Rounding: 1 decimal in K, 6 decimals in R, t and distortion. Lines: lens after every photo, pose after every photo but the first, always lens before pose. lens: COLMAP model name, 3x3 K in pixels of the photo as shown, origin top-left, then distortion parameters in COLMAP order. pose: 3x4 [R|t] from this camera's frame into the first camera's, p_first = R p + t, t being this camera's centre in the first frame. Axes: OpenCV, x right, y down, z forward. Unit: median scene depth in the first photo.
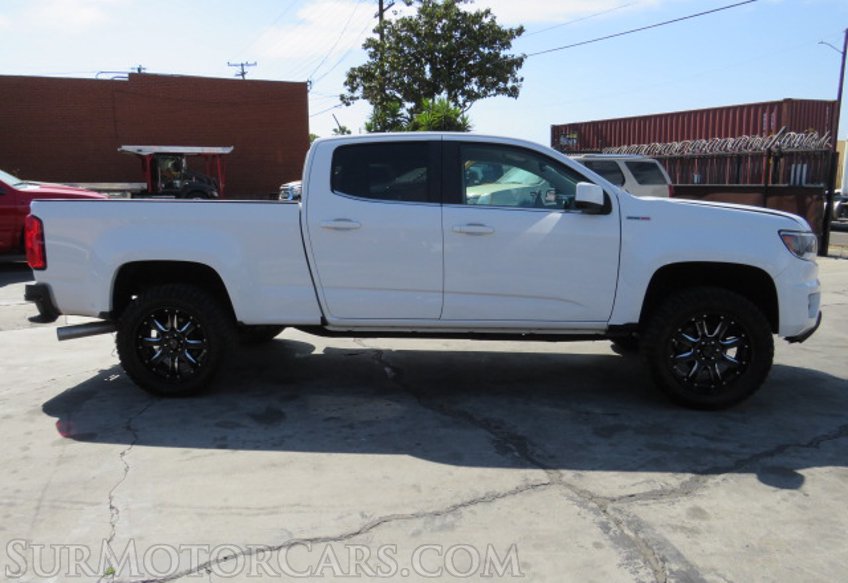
lens RADIAL K [[659.6, 0, 417.5], [0, 659.6, 289.8], [0, 0, 1]] dist [-0.034556, -0.001404]
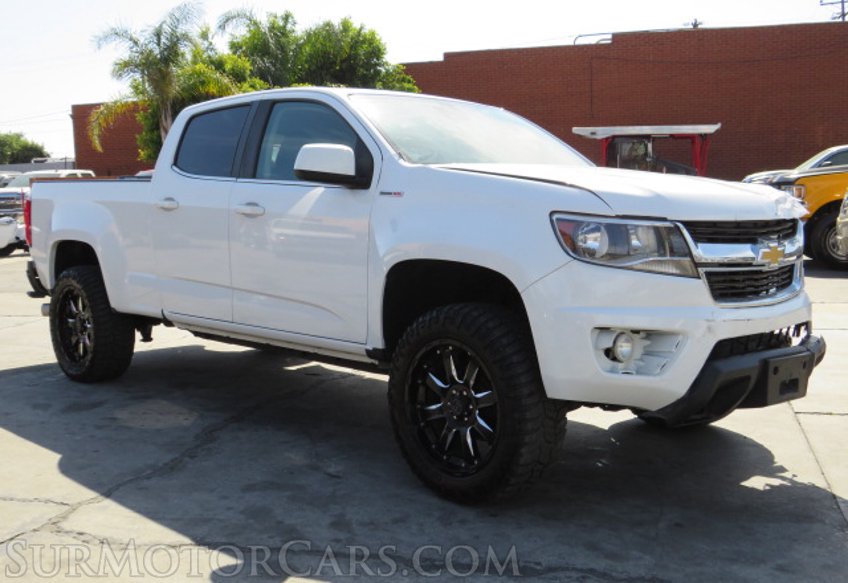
lens RADIAL K [[964.8, 0, 423.1], [0, 964.8, 288.0], [0, 0, 1]] dist [-0.085992, 0.000000]
pose [[0.744954, 0.059598, -0.664448, 0.155880], [-0.092361, 0.995624, -0.014249, -0.000212], [0.660691, 0.071983, 0.747198, 0.044260]]
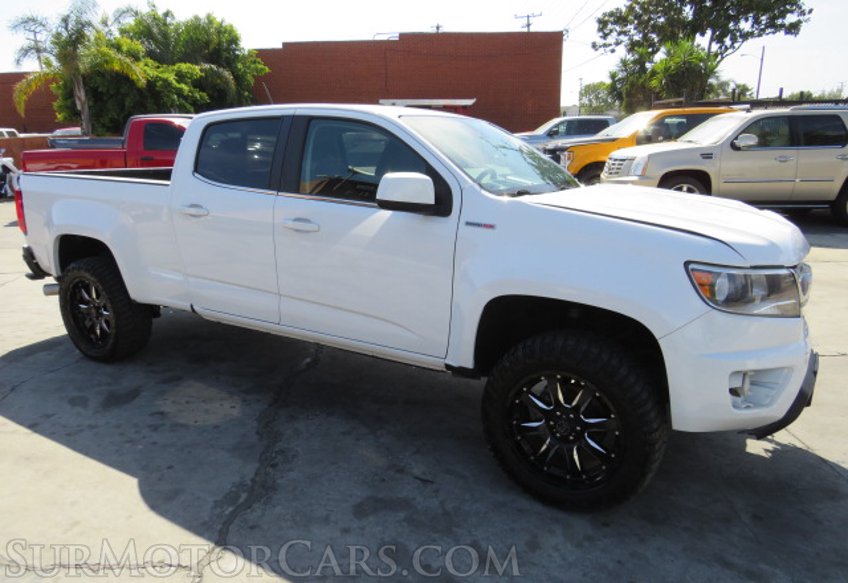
lens RADIAL K [[607.8, 0, 417.2], [0, 607.8, 297.3], [0, 0, 1]] dist [-0.048299, 0.020136]
pose [[0.893515, 0.115642, -0.433886, 0.086552], [-0.067127, 0.989811, 0.125574, -0.016708], [0.443987, -0.083077, 0.892174, 0.058162]]
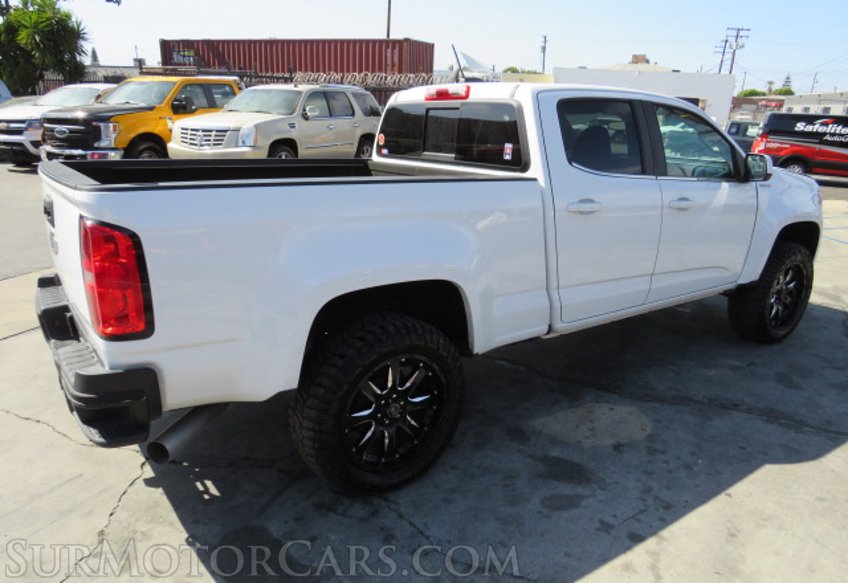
lens RADIAL K [[607.8, 0, 419.5], [0, 607.8, 289.4], [0, 0, 1]] dist [-0.048299, 0.020136]
pose [[0.767210, -0.150016, 0.623605, -0.114692], [0.058469, 0.984573, 0.164919, -0.020900], [-0.638725, -0.090066, 0.764145, 0.089664]]
